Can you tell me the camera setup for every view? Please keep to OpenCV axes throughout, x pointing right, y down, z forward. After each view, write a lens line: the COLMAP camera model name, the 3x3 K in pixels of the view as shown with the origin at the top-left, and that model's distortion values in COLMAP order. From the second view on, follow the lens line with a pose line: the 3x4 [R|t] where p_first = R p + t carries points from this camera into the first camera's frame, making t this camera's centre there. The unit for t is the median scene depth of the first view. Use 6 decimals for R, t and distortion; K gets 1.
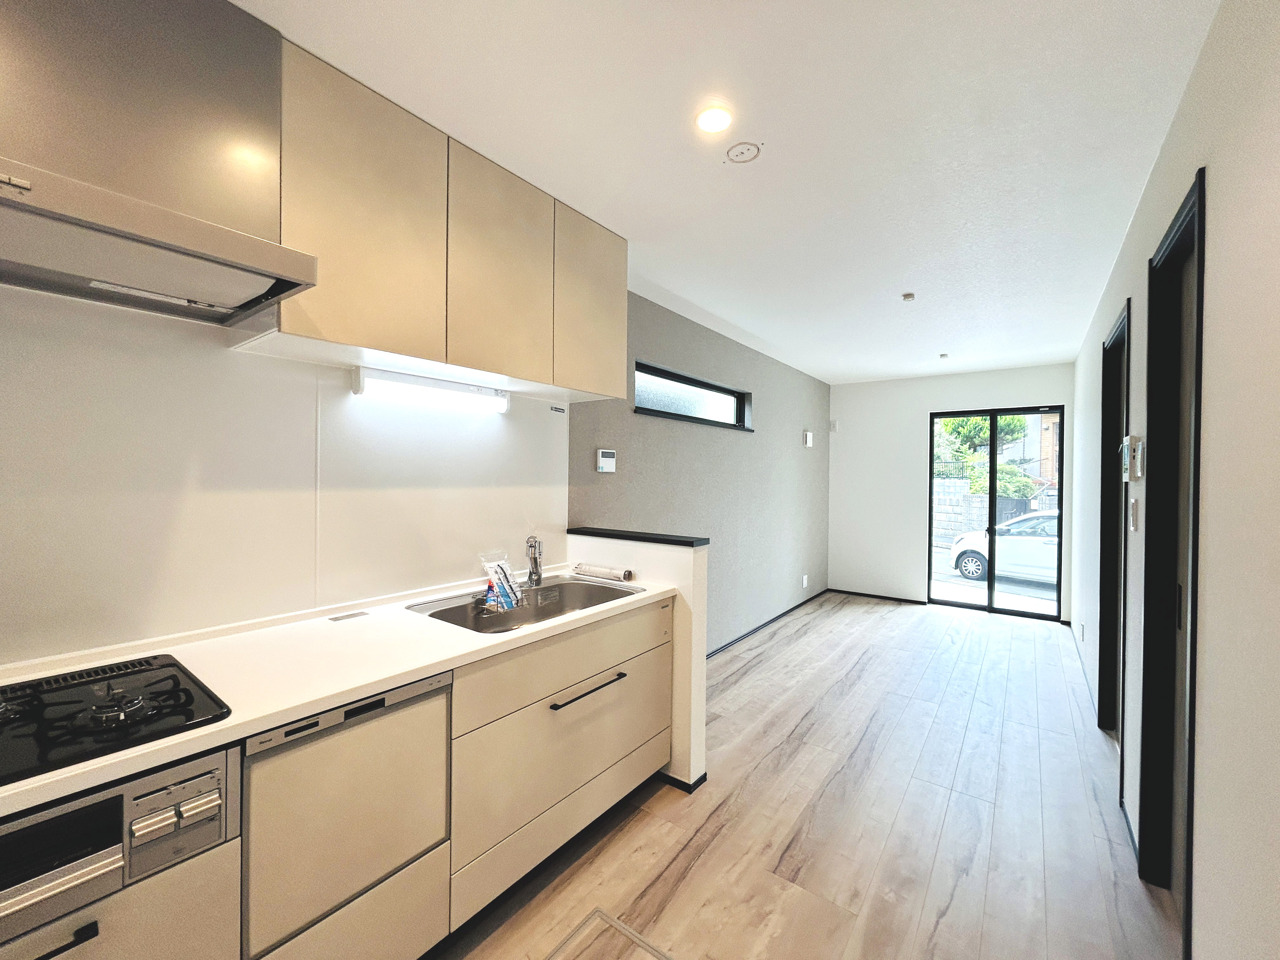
lens RADIAL K [[514.3, 0, 640.7], [0, 514.3, 476.1], [0, 0, 1]] dist [-0.000777, -0.000316]
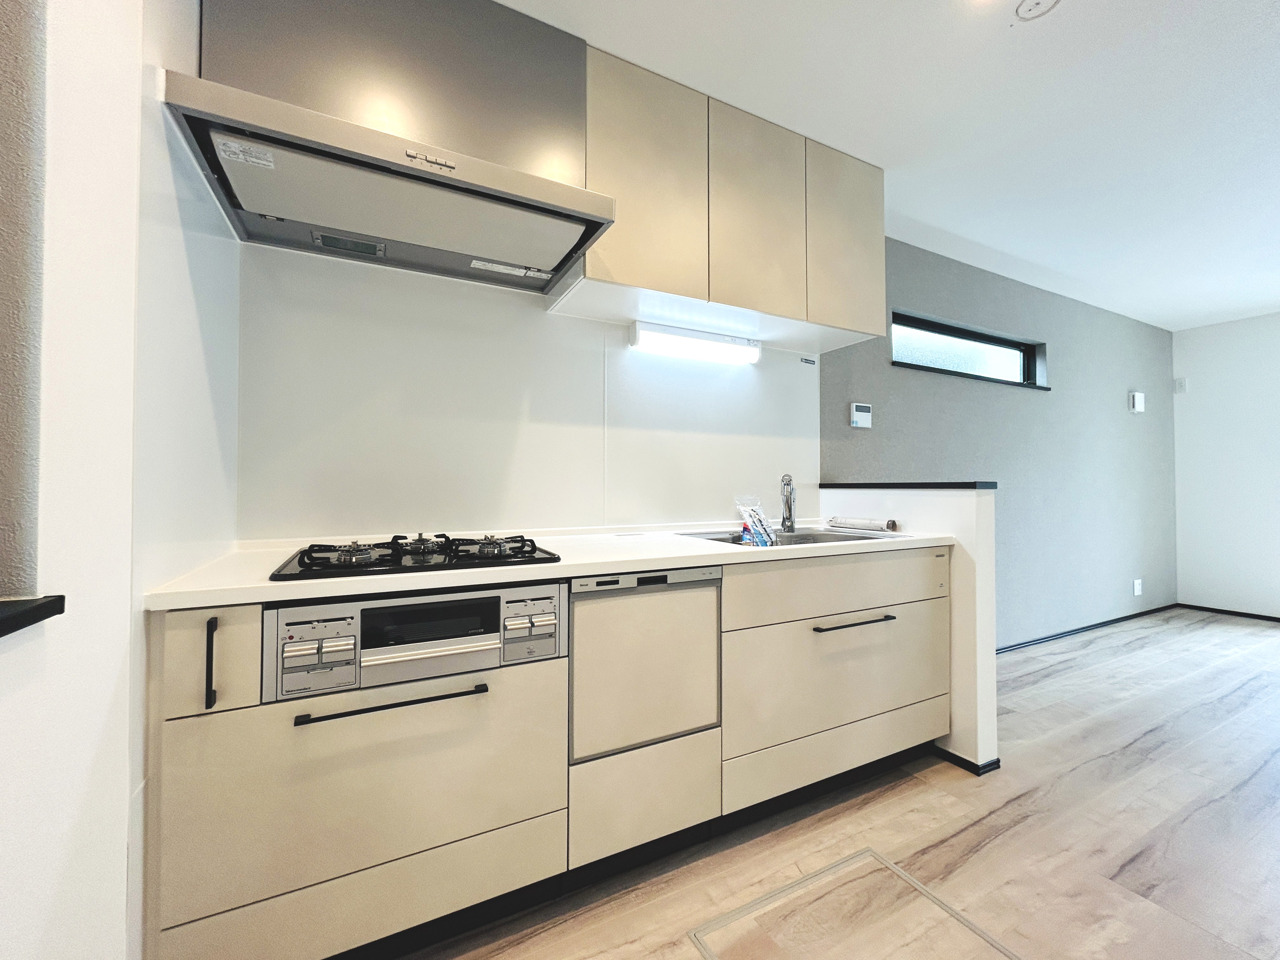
lens RADIAL K [[514.3, 0, 641.2], [0, 514.3, 475.9], [0, 0, 1]] dist [-0.000777, -0.000316]
pose [[0.901760, -0.017054, -0.431900, -0.031392], [0.006078, 0.999623, -0.026782, 0.132699], [0.432193, 0.021526, 0.901524, -0.027362]]
